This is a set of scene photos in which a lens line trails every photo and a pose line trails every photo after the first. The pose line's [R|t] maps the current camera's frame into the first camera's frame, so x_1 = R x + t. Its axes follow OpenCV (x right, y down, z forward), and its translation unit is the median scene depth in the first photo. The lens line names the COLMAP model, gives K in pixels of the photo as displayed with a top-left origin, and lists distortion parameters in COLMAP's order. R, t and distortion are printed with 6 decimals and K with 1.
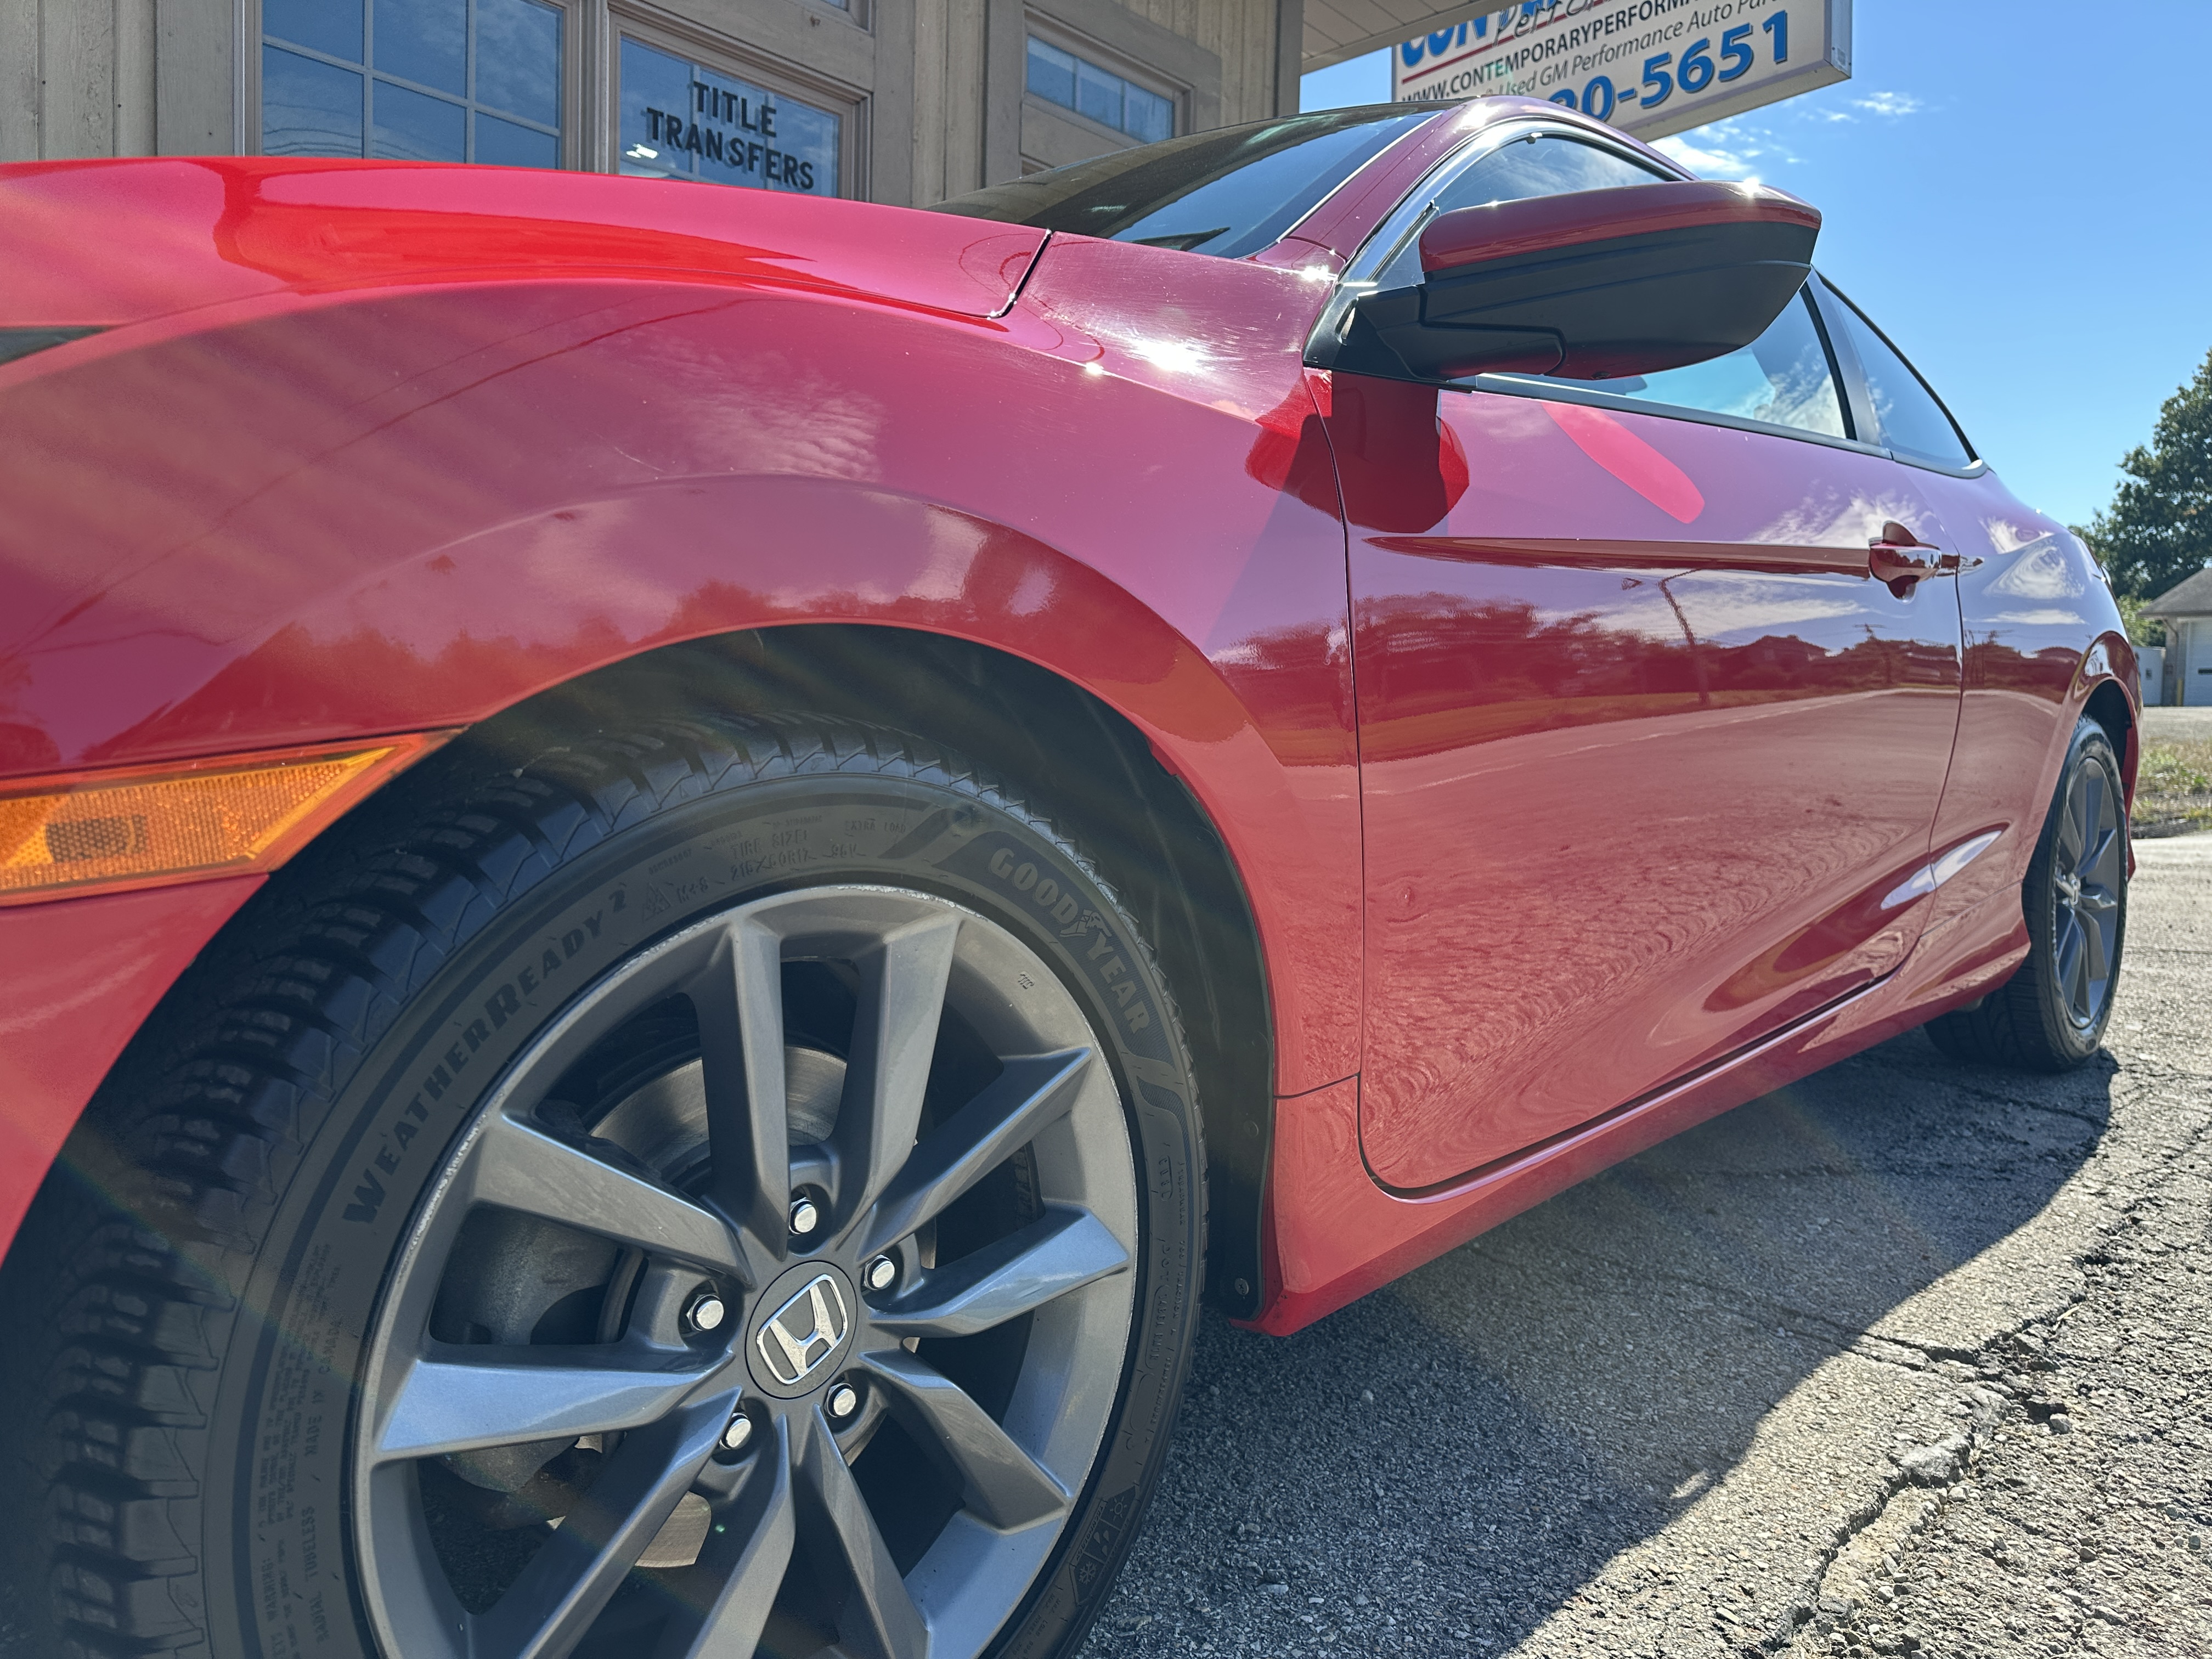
lens RADIAL K [[1578.3, 0, 1108.9], [0, 1578.3, 809.0], [0, 0, 1]] dist [0.021980, -0.000180]
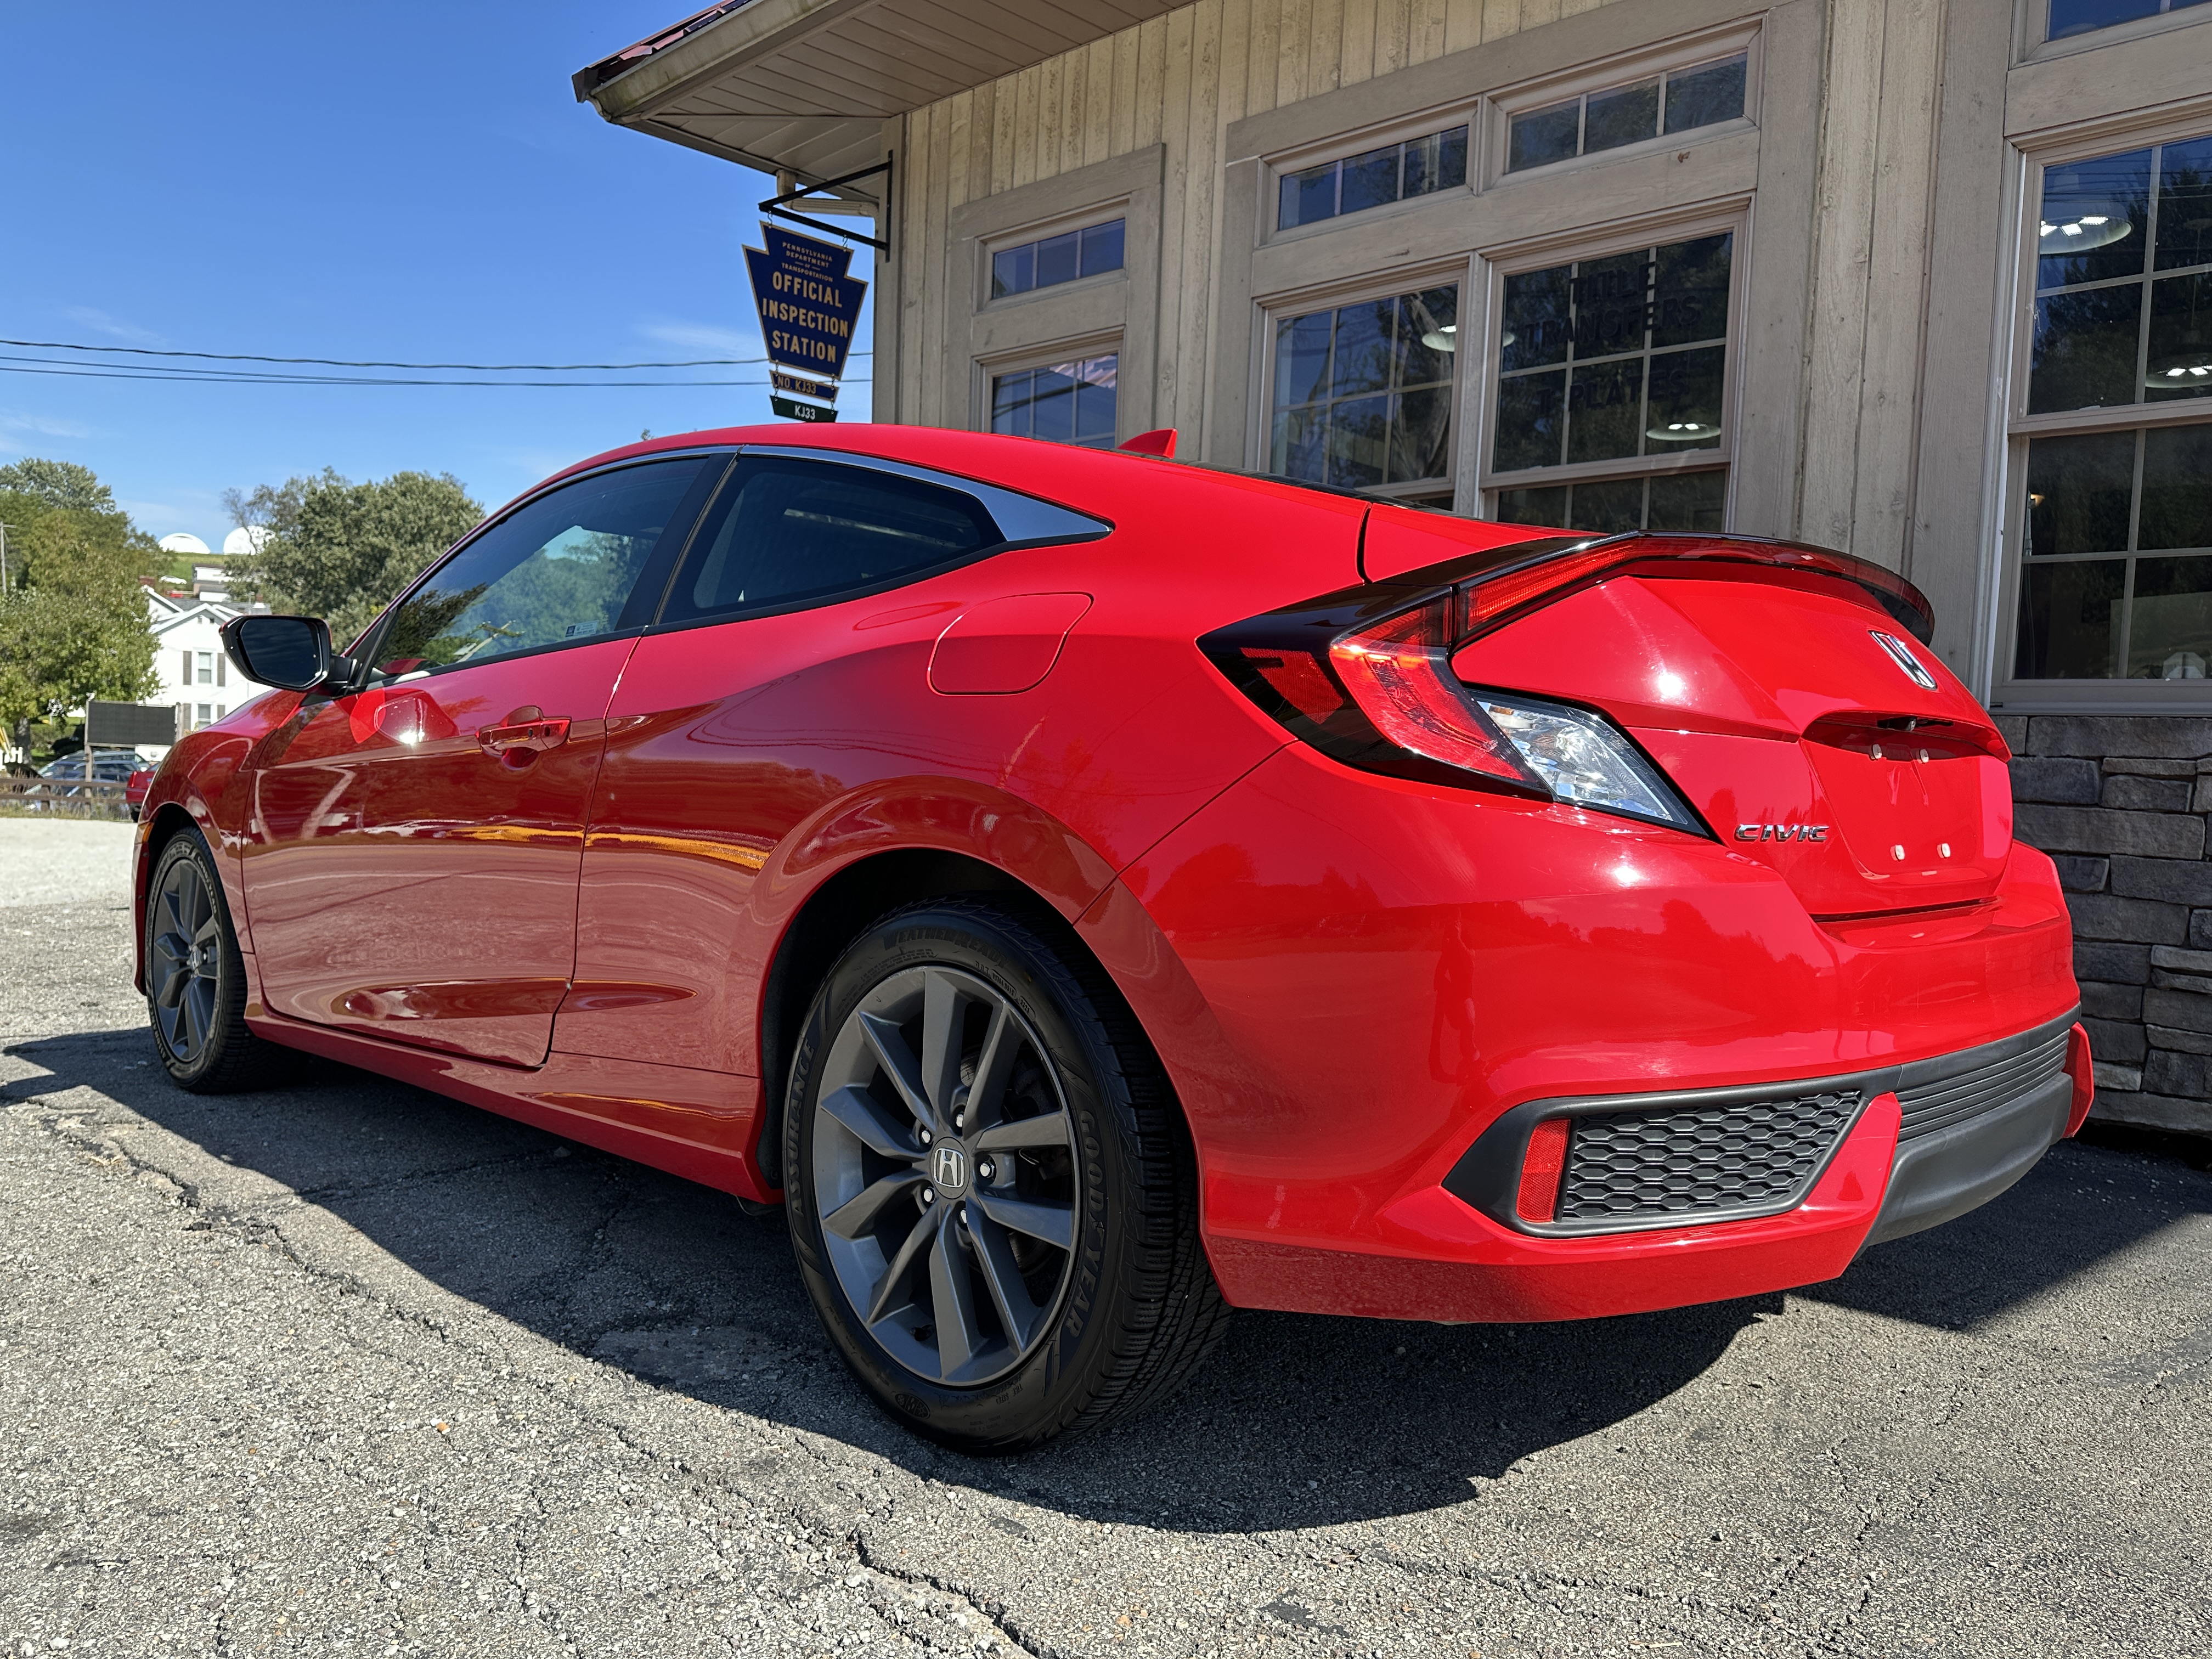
lens RADIAL K [[1569.0, 0, 1079.9], [0, 1569.0, 803.5], [0, 0, 1]] dist [0.067531, -0.076099]
pose [[-0.016251, -0.007369, -0.999841, 1.764575], [-0.096630, 0.995304, -0.005765, -0.121357], [0.995188, 0.096520, -0.016886, 1.493231]]
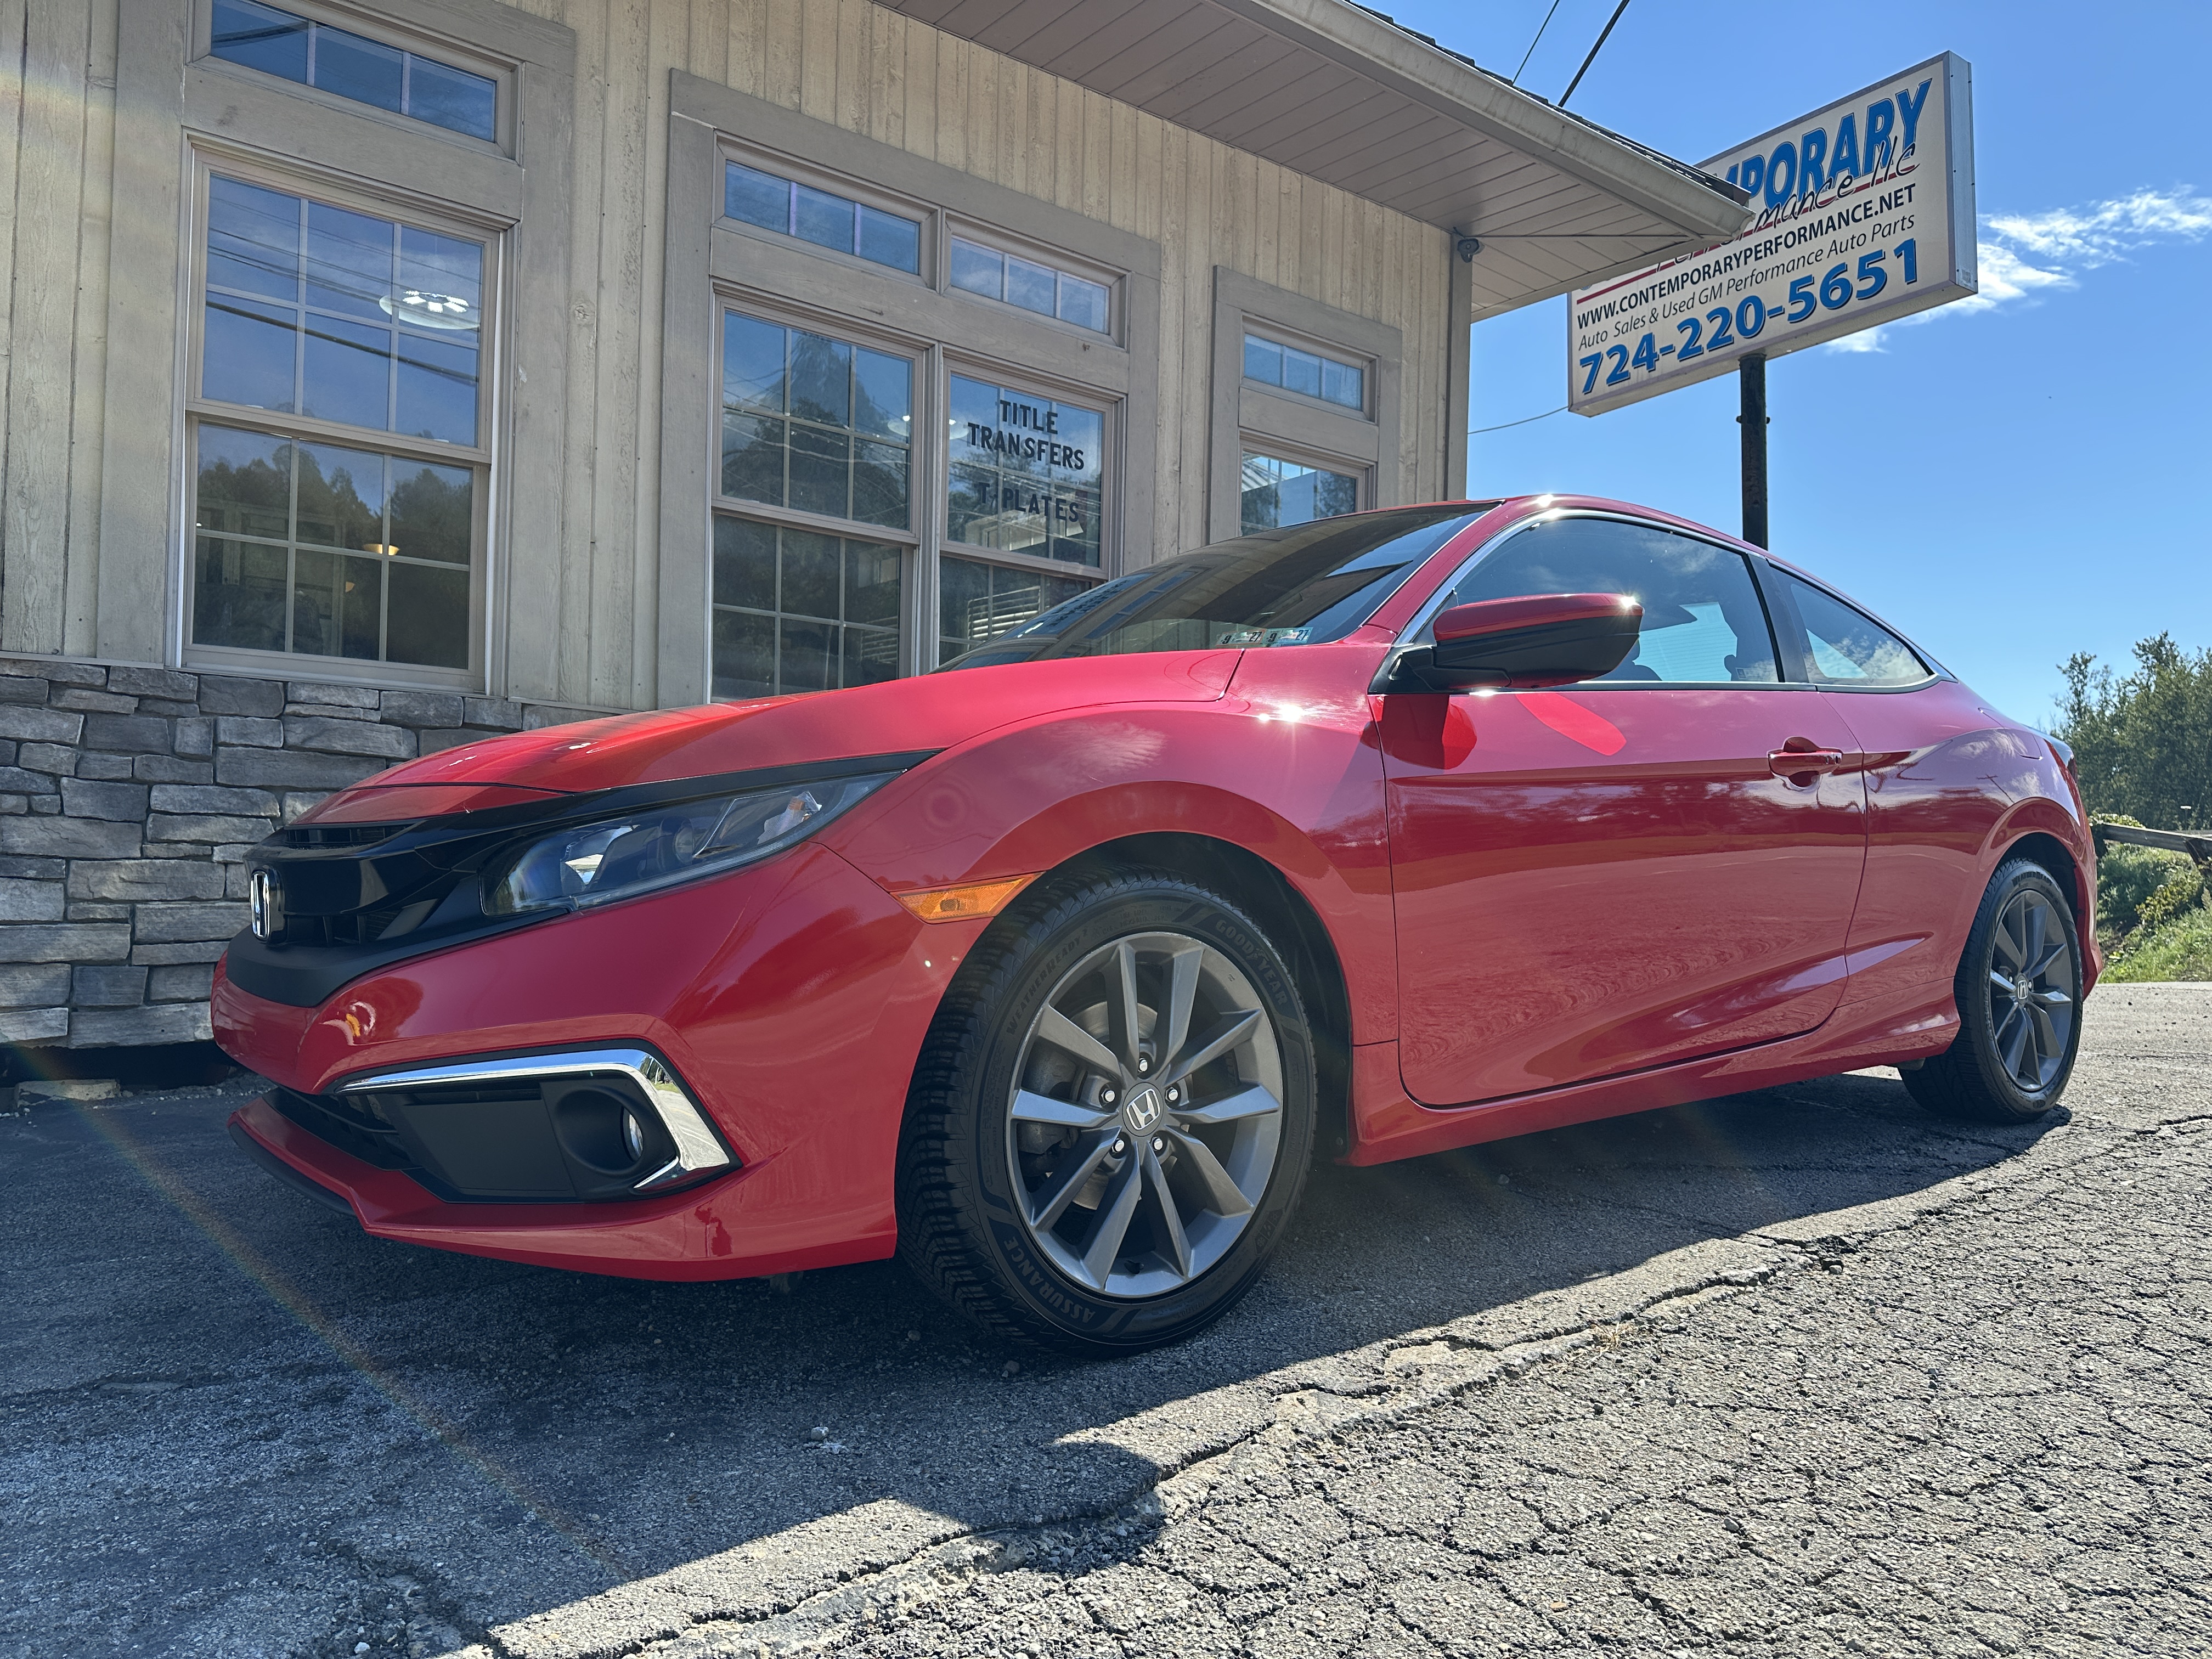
lens RADIAL K [[1581.4, 0, 1106.0], [0, 1581.4, 829.5], [0, 0, 1]] dist [0.078809, -0.151517]
pose [[0.989711, -0.006825, -0.142918, 0.048708], [-0.004011, 0.997146, -0.075396, 0.032418], [0.143024, 0.075194, 0.986859, -0.664623]]
